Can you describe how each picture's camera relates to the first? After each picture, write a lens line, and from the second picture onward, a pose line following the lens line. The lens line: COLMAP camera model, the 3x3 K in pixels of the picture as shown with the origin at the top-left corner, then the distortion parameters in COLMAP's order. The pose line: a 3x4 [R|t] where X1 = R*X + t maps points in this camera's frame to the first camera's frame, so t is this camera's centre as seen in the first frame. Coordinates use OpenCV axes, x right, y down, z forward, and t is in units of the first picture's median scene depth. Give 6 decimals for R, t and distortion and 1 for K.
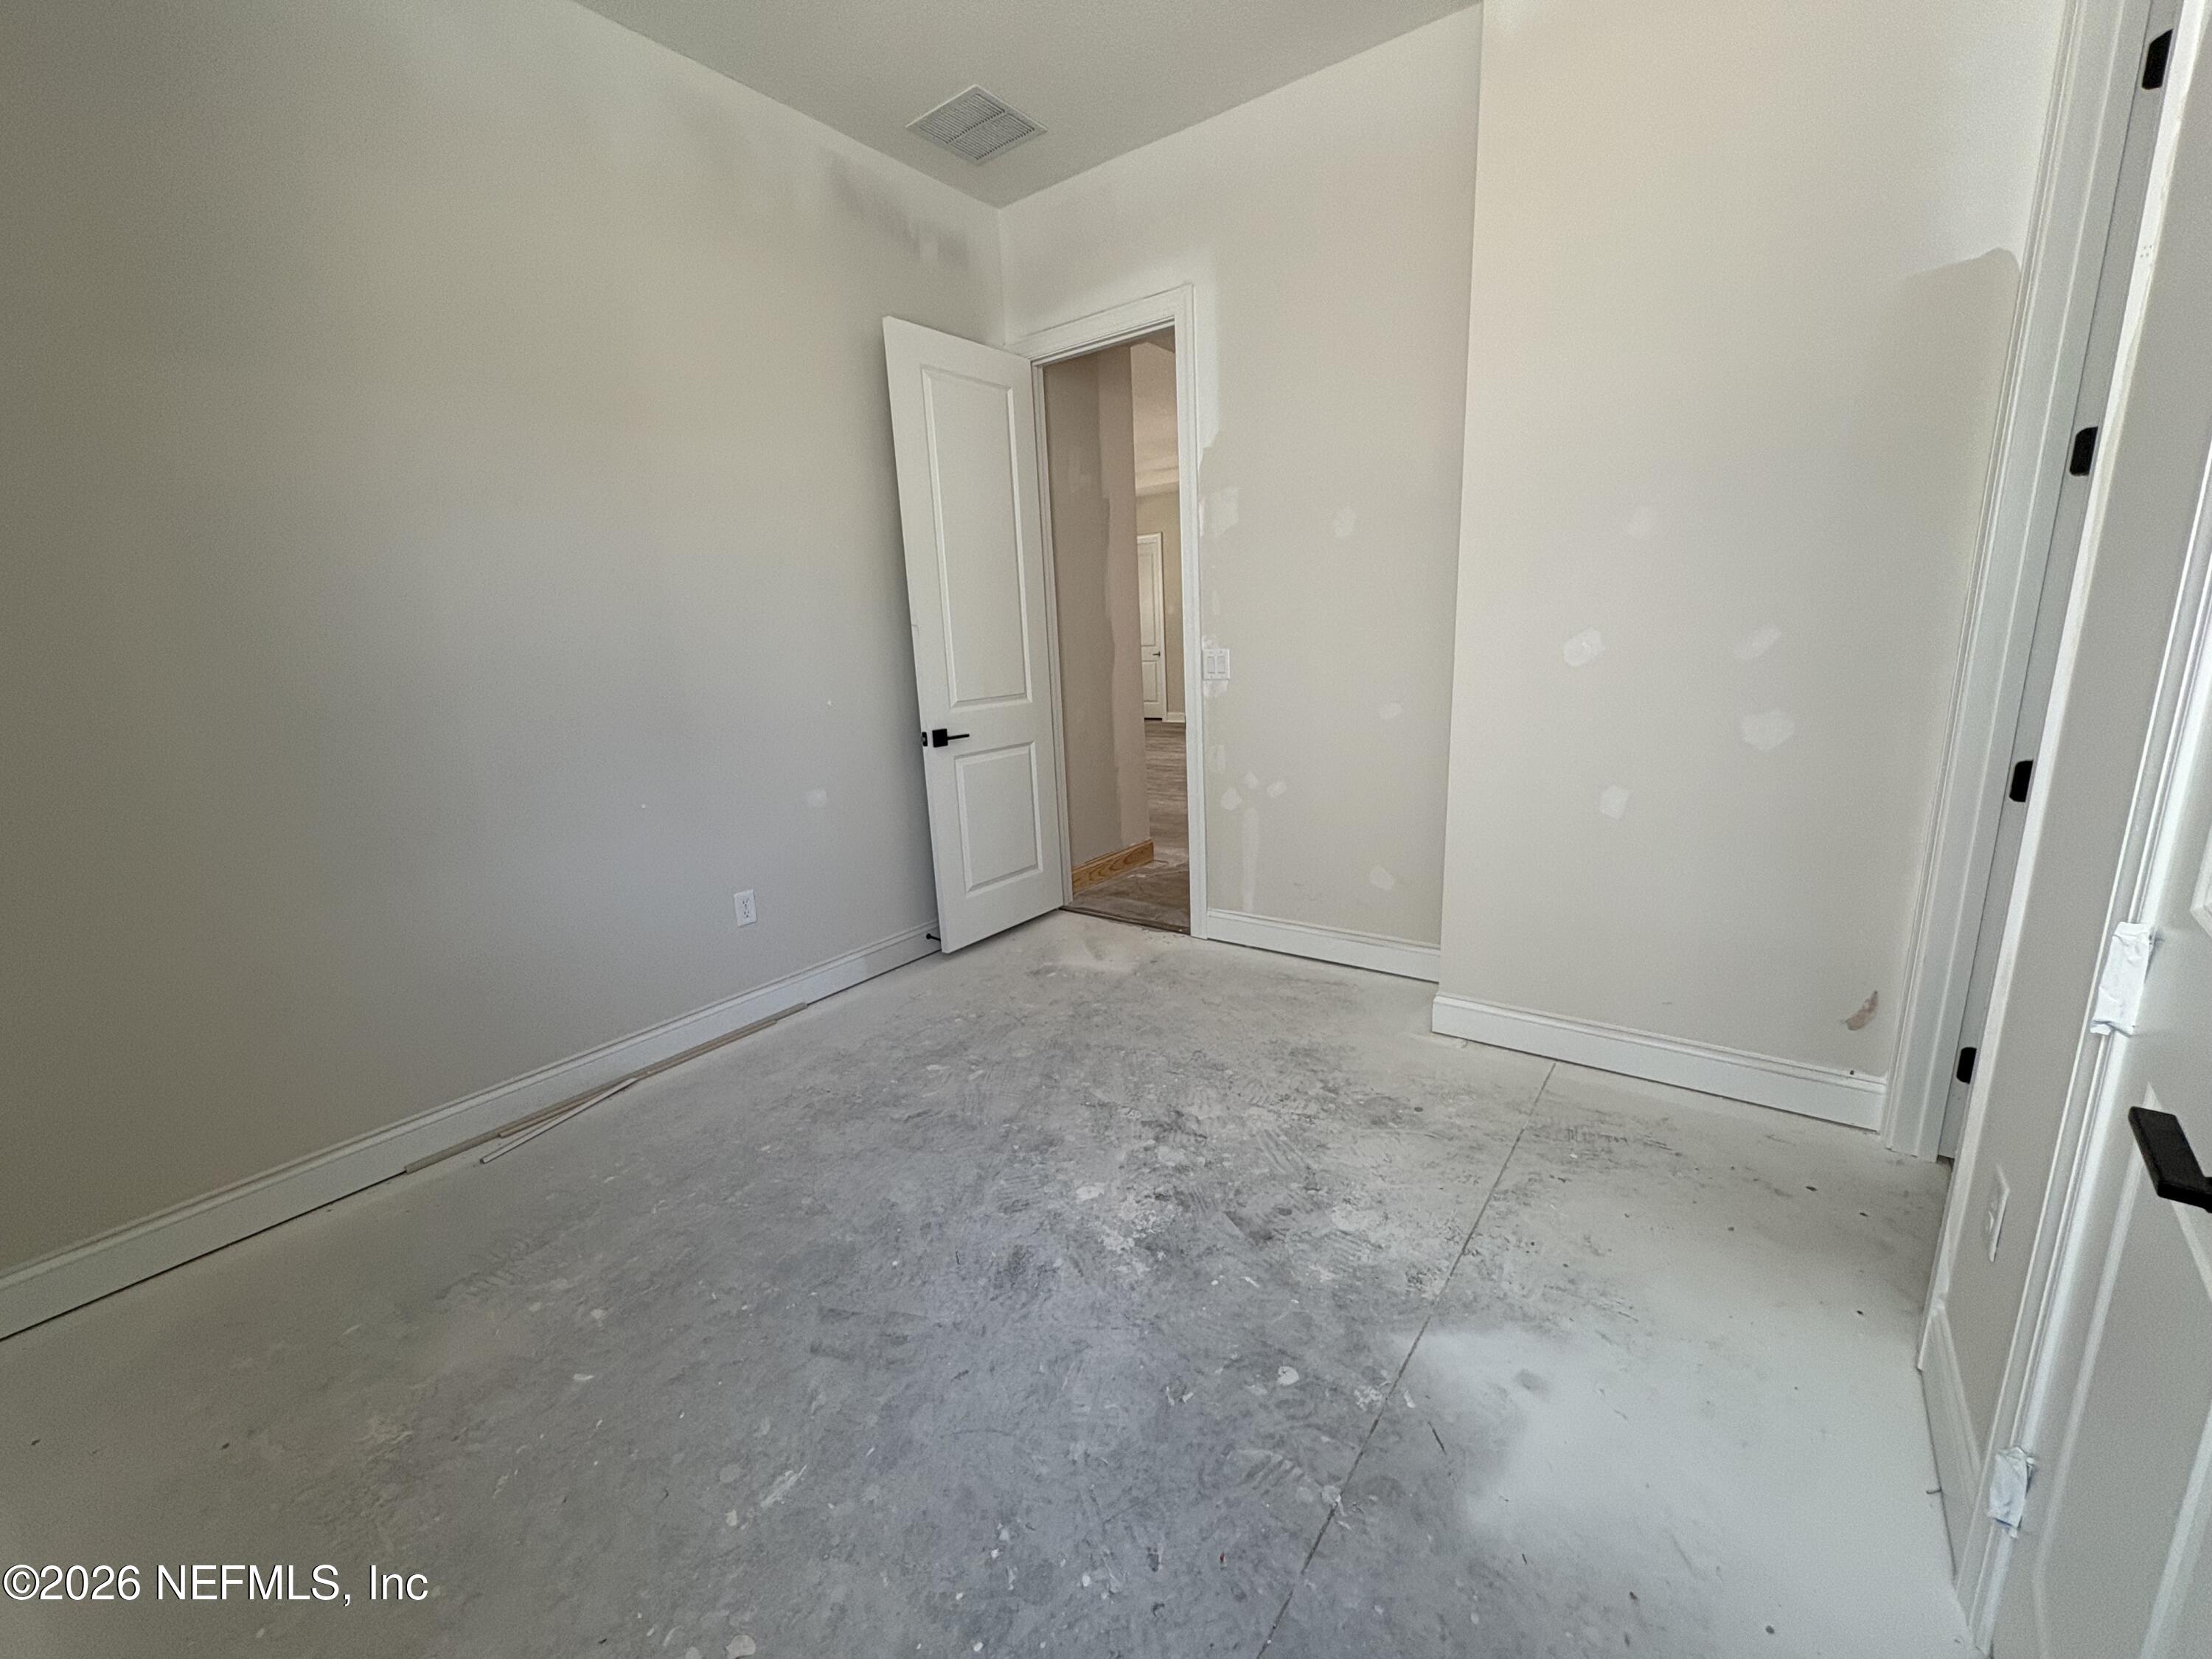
lens RADIAL K [[885.5, 0, 1111.4], [0, 885.5, 837.7], [0, 0, 1]] dist [0.000874, 0.000182]
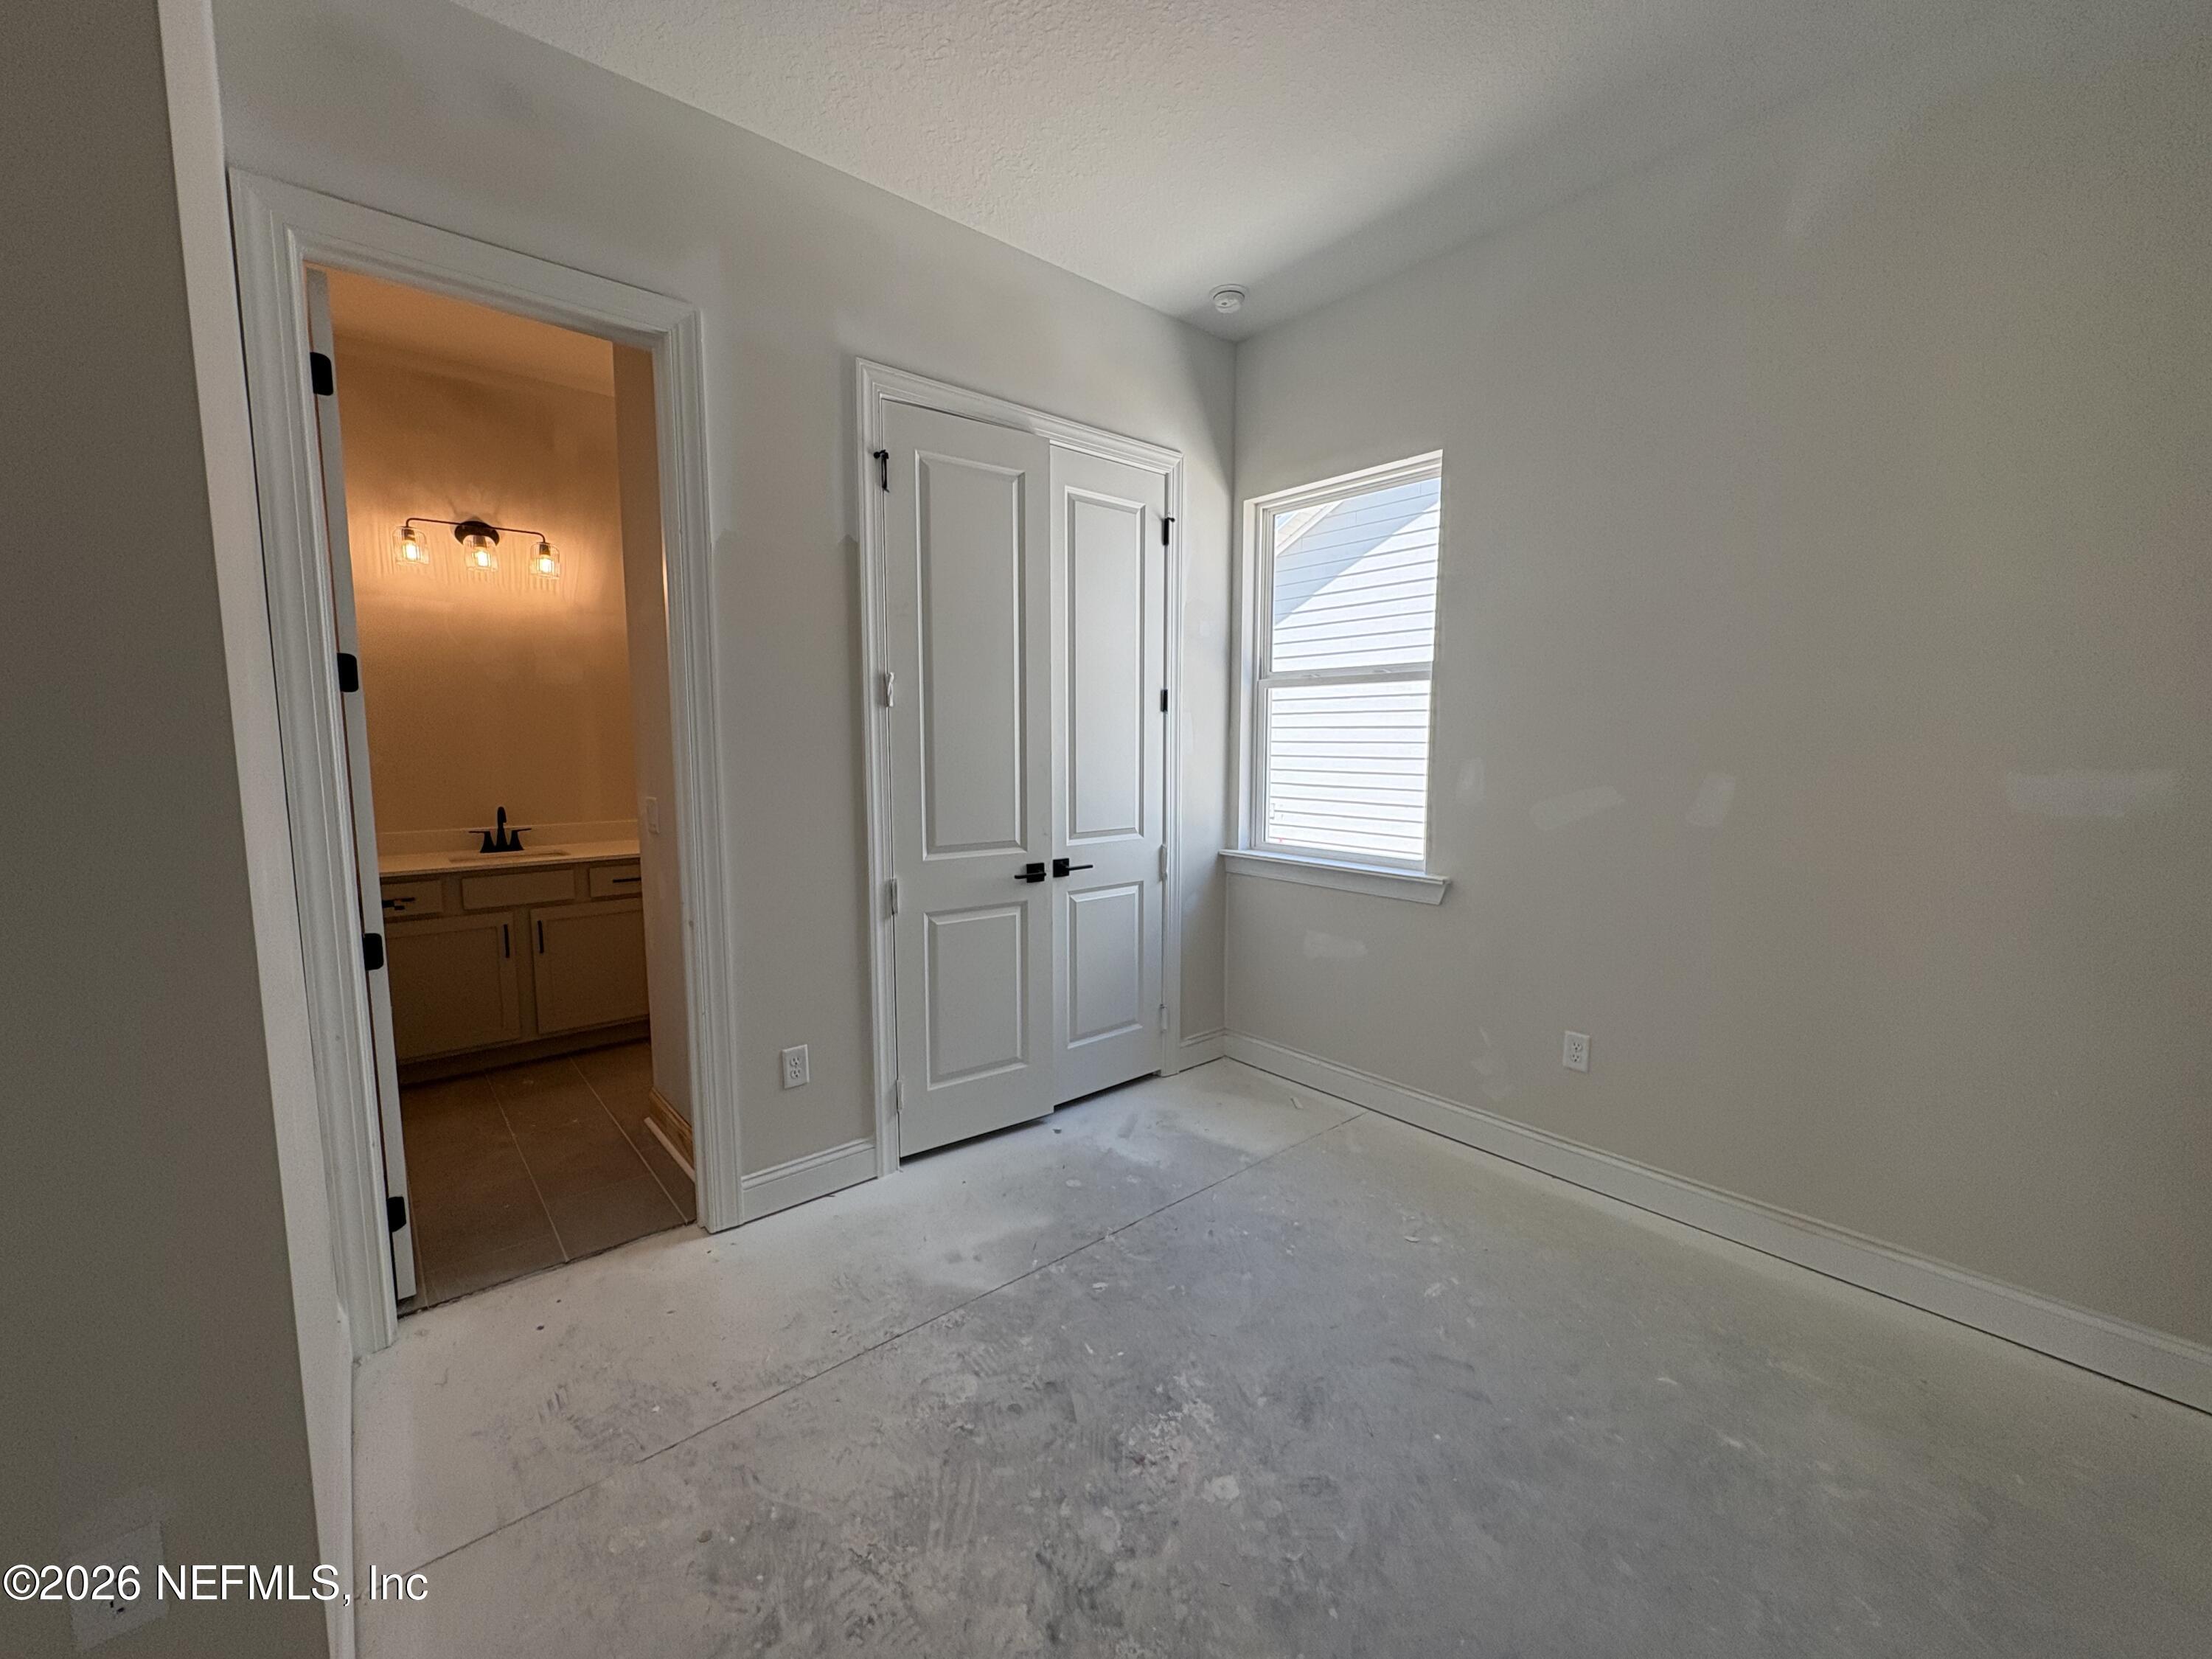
lens RADIAL K [[885.5, 0, 1115.9], [0, 885.5, 827.6], [0, 0, 1]] dist [0.000874, 0.000182]
pose [[-0.976741, 0.026182, 0.212819, -0.124917], [0.093721, 0.944820, 0.313897, -0.448752], [-0.192857, 0.326541, -0.925298, 1.693085]]
